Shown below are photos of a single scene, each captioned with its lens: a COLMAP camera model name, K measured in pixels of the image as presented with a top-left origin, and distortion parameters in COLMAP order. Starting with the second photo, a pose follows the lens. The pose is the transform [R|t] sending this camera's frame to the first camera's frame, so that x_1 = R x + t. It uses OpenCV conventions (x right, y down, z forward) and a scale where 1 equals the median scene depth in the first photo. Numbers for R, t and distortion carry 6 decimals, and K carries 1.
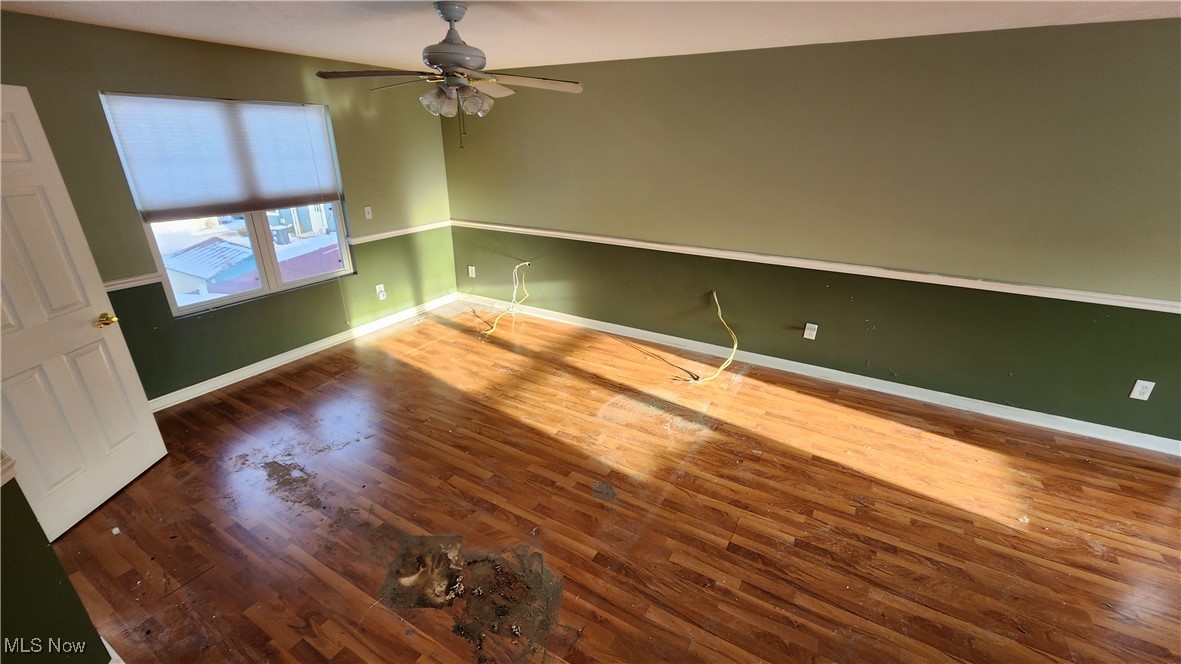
lens RADIAL K [[488.3, 0, 588.5], [0, 488.3, 339.9], [0, 0, 1]] dist [-0.007987, -0.000094]
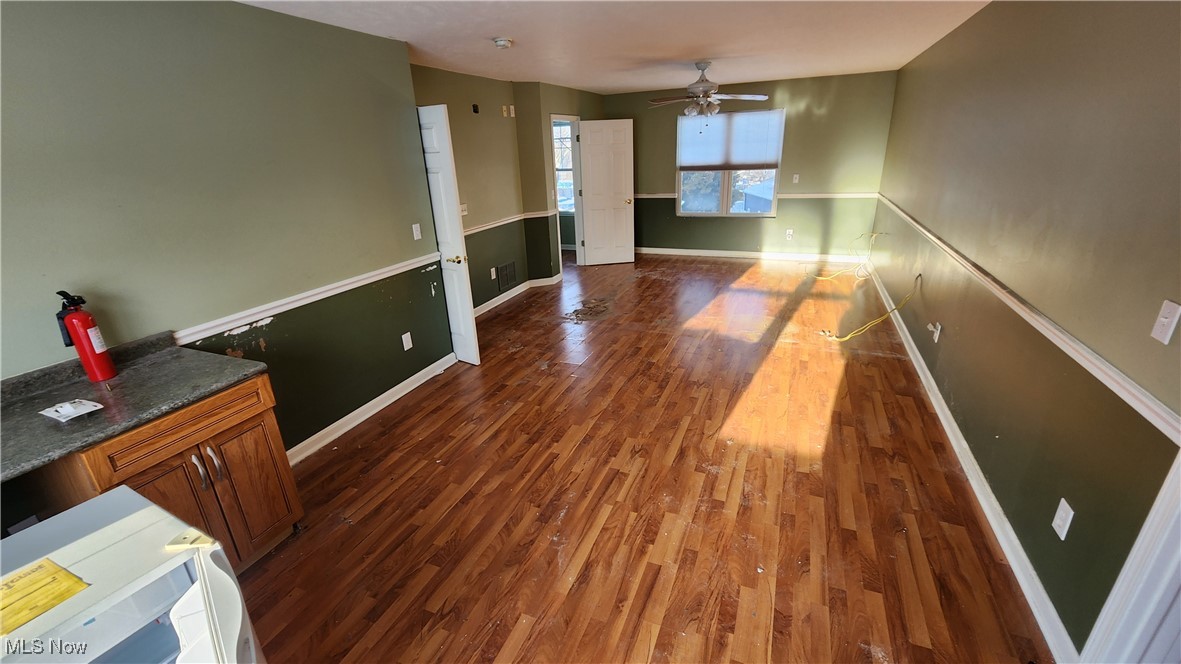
lens RADIAL K [[488.3, 0, 588.5], [0, 488.3, 339.9], [0, 0, 1]] dist [-0.007987, -0.000094]
pose [[0.134477, 0.357089, -0.924339, 1.353134], [-0.336827, 0.893742, 0.296266, -0.063294], [0.931914, 0.271502, 0.240465, 0.242165]]
